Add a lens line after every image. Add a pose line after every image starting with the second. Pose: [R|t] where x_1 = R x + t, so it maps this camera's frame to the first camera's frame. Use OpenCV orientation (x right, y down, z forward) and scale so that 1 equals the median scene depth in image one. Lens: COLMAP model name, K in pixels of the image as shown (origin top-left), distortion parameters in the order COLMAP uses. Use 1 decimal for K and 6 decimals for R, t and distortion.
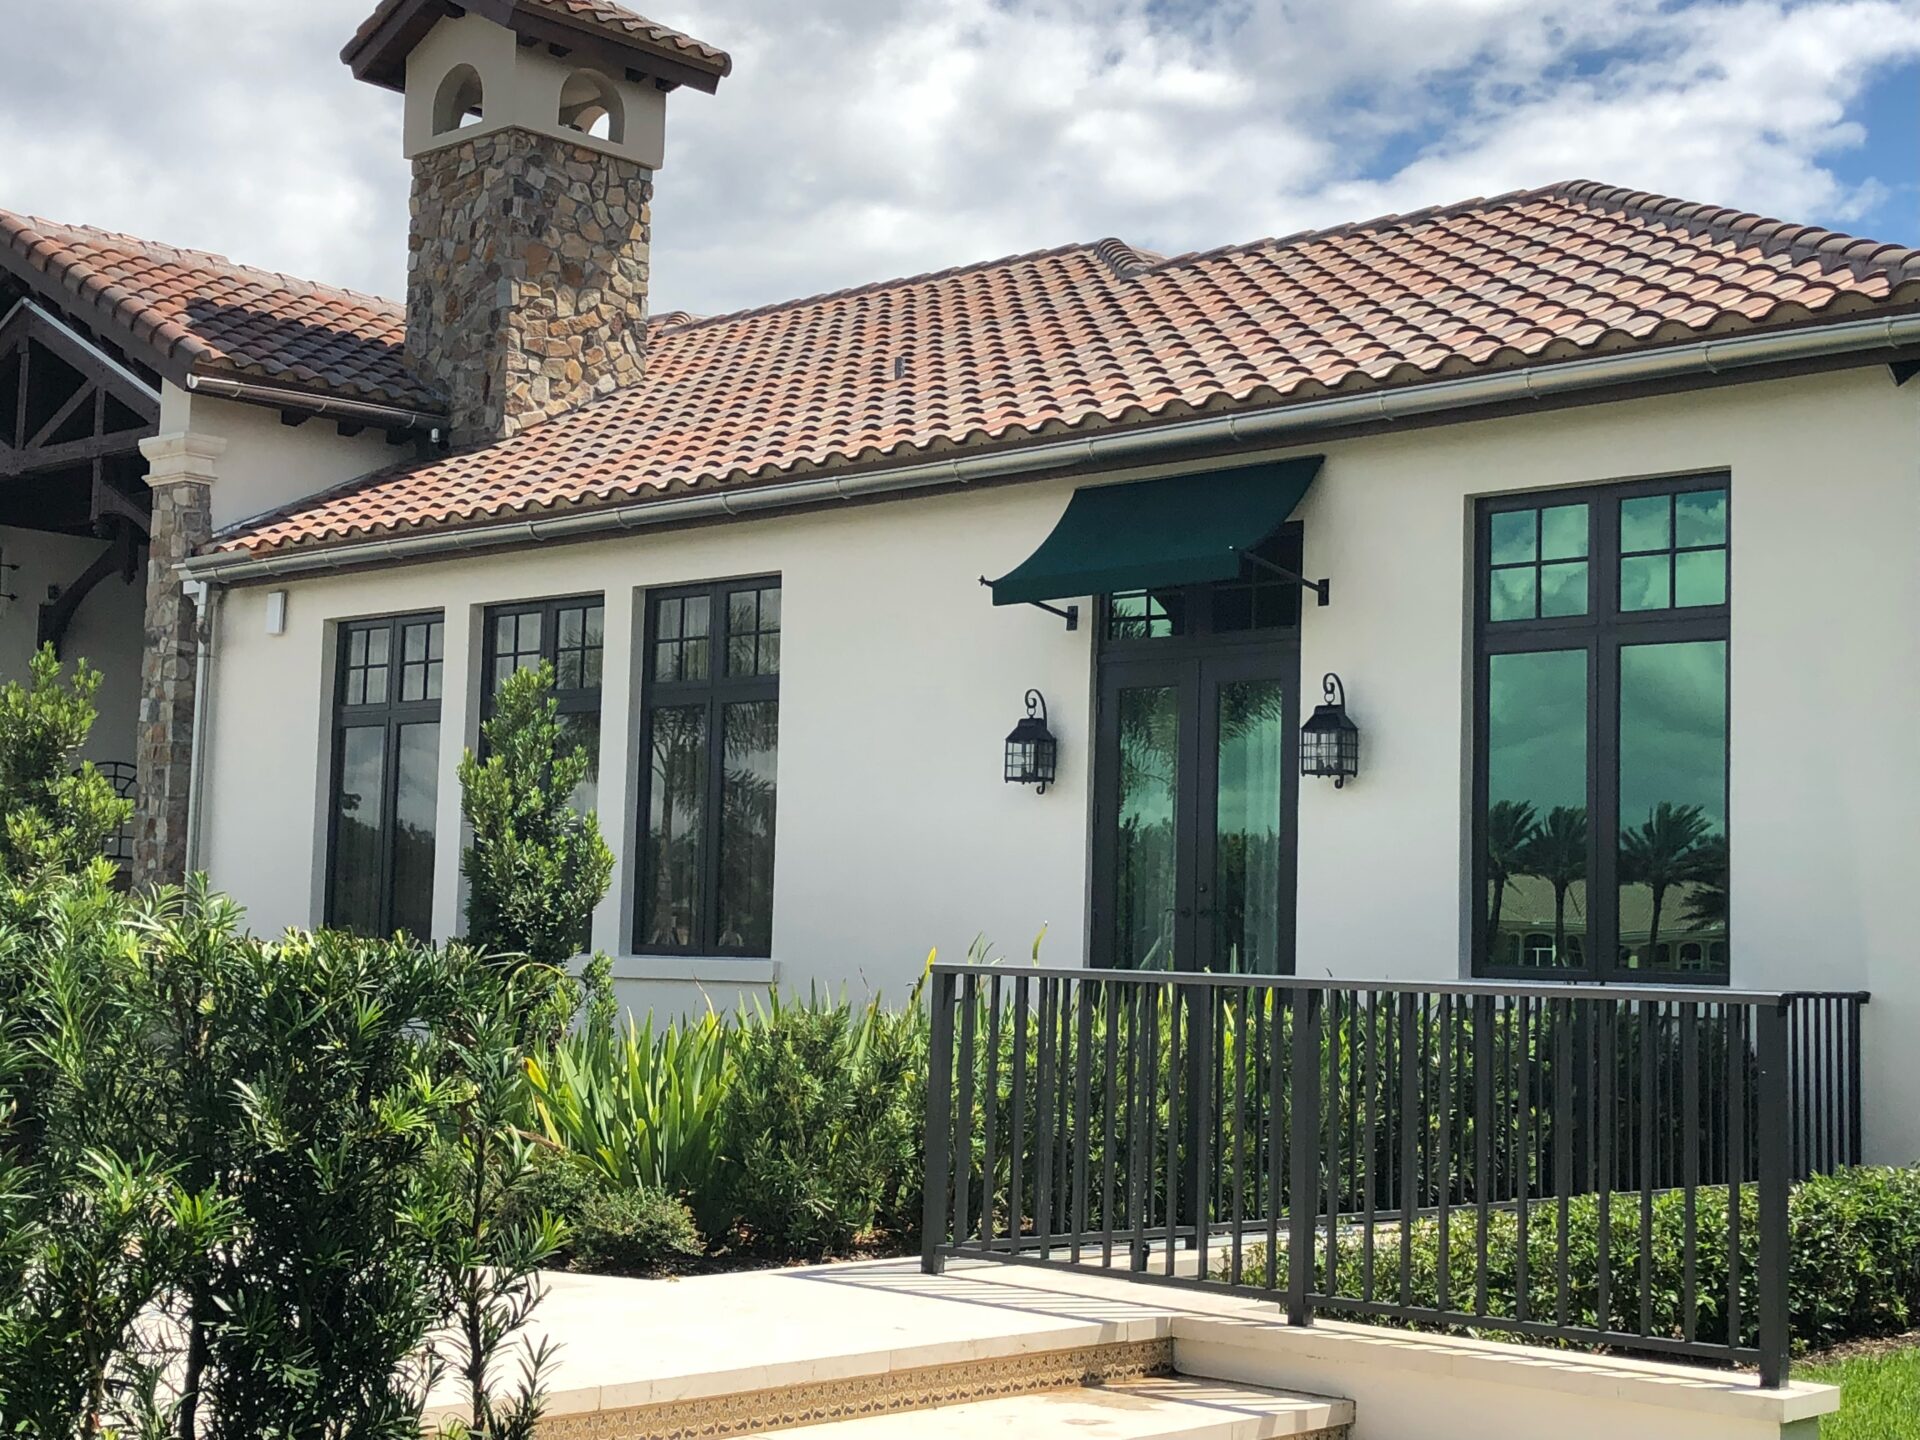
lens RADIAL K [[2793.2, 0, 960.0], [0, 2793.2, 720.0], [0, 0, 1]] dist [0.137853, -0.068259]
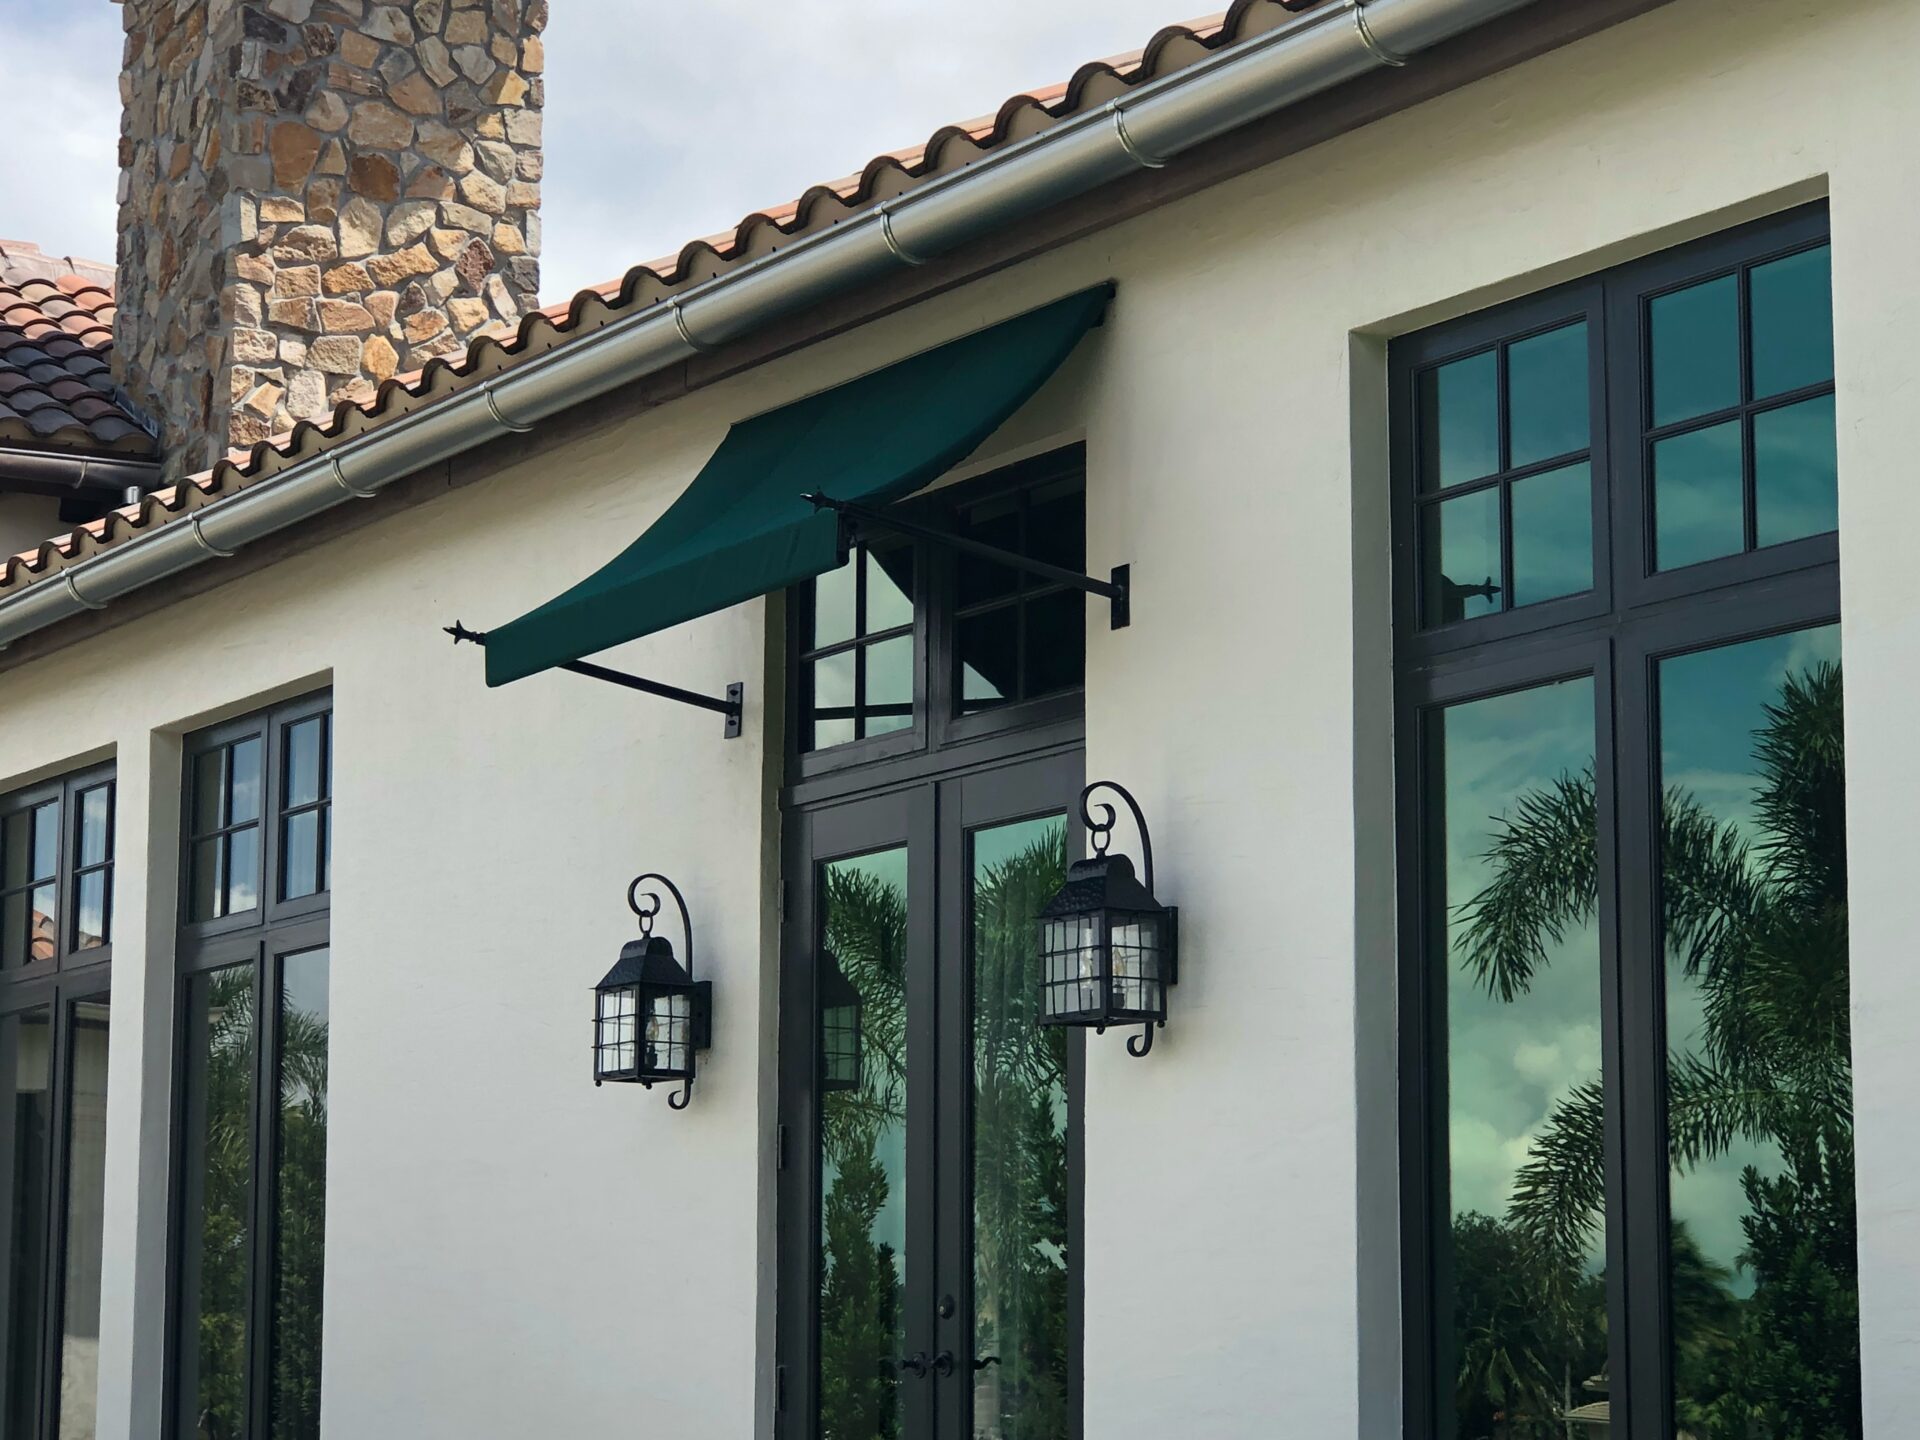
lens RADIAL K [[4576.4, 0, 960.0], [0, 4576.4, 720.0], [0, 0, 1]] dist [-0.014129, 0.360850]
pose [[0.964583, -0.062865, -0.256179, 0.182772], [0.042660, 0.995579, -0.083684, 0.019352], [0.260307, 0.069792, 0.963000, 0.210835]]
